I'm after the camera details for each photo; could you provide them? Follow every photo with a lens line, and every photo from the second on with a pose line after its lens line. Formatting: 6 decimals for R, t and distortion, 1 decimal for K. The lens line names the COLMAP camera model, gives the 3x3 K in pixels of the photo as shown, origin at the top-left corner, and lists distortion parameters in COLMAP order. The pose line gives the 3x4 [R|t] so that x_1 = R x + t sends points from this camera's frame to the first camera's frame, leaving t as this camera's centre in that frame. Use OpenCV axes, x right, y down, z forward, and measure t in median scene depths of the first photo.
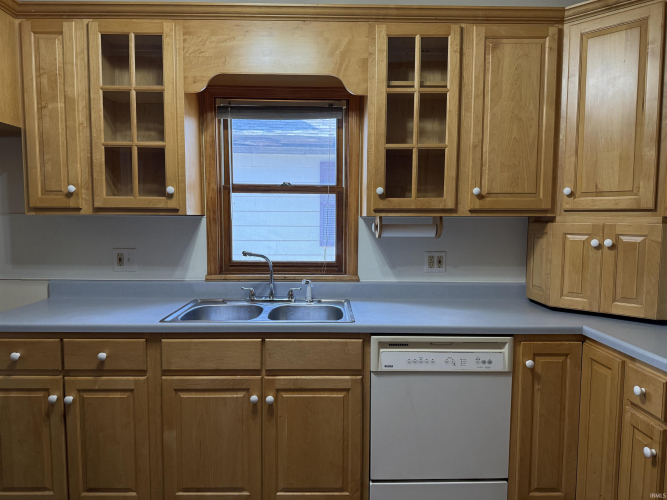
lens RADIAL K [[466.8, 0, 332.5], [0, 466.8, 252.9], [0, 0, 1]] dist [0.082522, -0.117215]
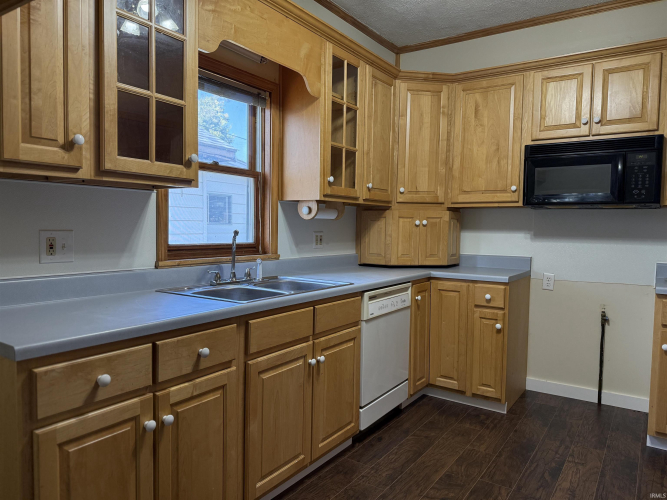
lens RADIAL K [[466.8, 0, 332.5], [0, 466.8, 252.9], [0, 0, 1]] dist [0.082522, -0.117215]
pose [[0.577362, -0.045069, 0.815243, -0.897547], [0.049204, 0.998581, 0.020358, 0.034663], [-0.815004, 0.028359, 0.578761, 0.296206]]
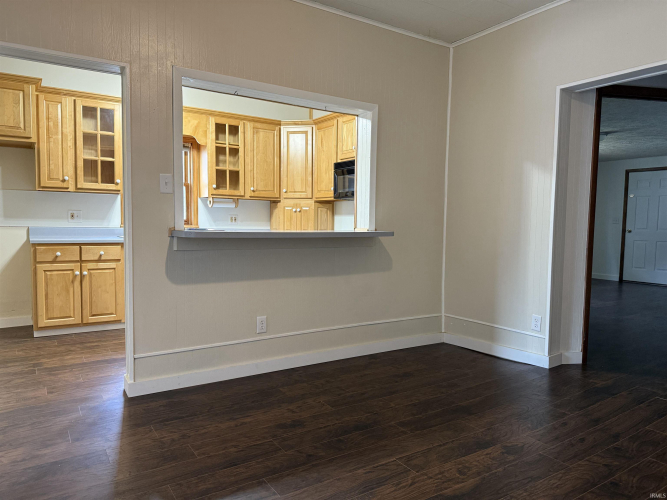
lens RADIAL K [[466.8, 0, 332.5], [0, 466.8, 252.9], [0, 0, 1]] dist [0.082522, -0.117215]
pose [[0.846687, -0.027634, 0.531374, -0.666079], [0.027713, 0.999585, 0.007824, 0.202425], [-0.531369, 0.008101, 0.847101, -1.335902]]
